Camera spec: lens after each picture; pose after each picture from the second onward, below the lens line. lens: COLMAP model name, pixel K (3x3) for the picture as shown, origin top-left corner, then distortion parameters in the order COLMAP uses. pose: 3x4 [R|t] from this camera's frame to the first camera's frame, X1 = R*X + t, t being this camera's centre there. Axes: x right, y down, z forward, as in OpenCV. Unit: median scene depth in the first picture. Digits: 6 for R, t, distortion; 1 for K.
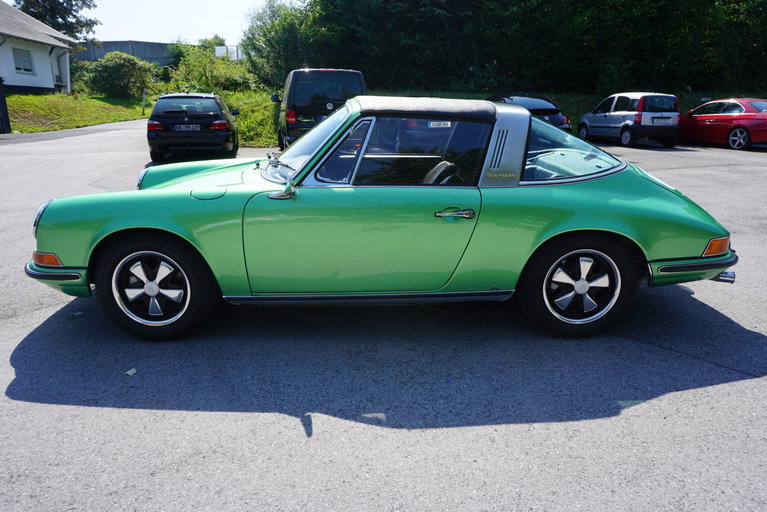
lens RADIAL K [[514.7, 0, 383.5], [0, 514.7, 256.0], [0, 0, 1]] dist [-0.045305, 0.002099]
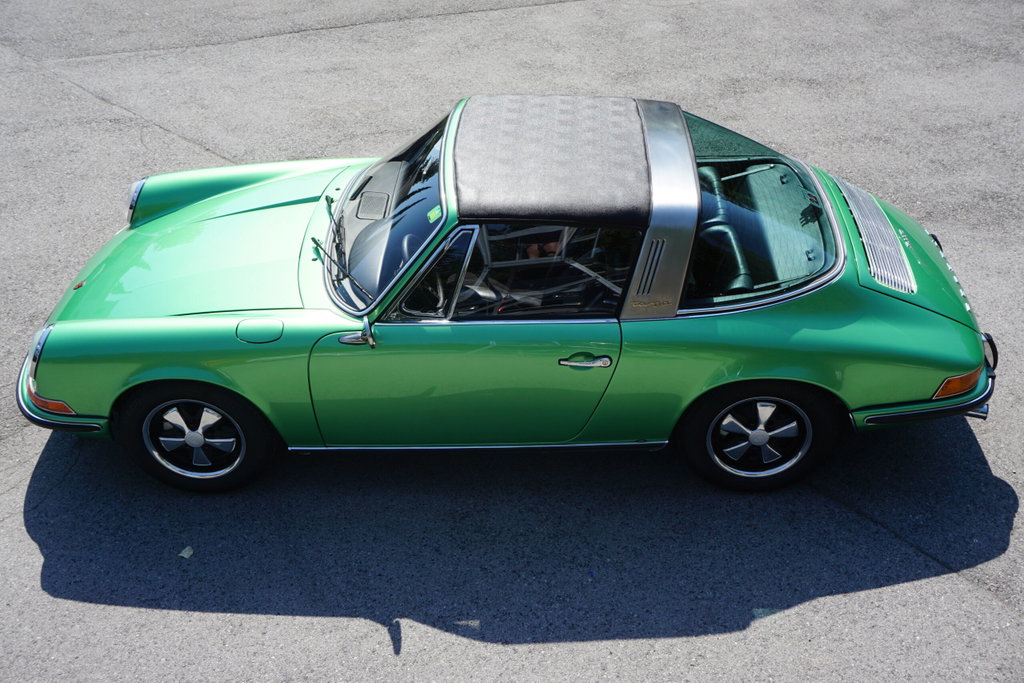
lens RADIAL K [[1069.5, 0, 512.0], [0, 1069.5, 341.5], [0, 0, 1]] dist [0.005435, -0.011209]
pose [[0.999010, 0.000158, -0.044491, 0.098741], [0.013853, 0.949179, 0.314431, -0.594216], [0.042279, -0.314736, 0.948237, -0.479856]]
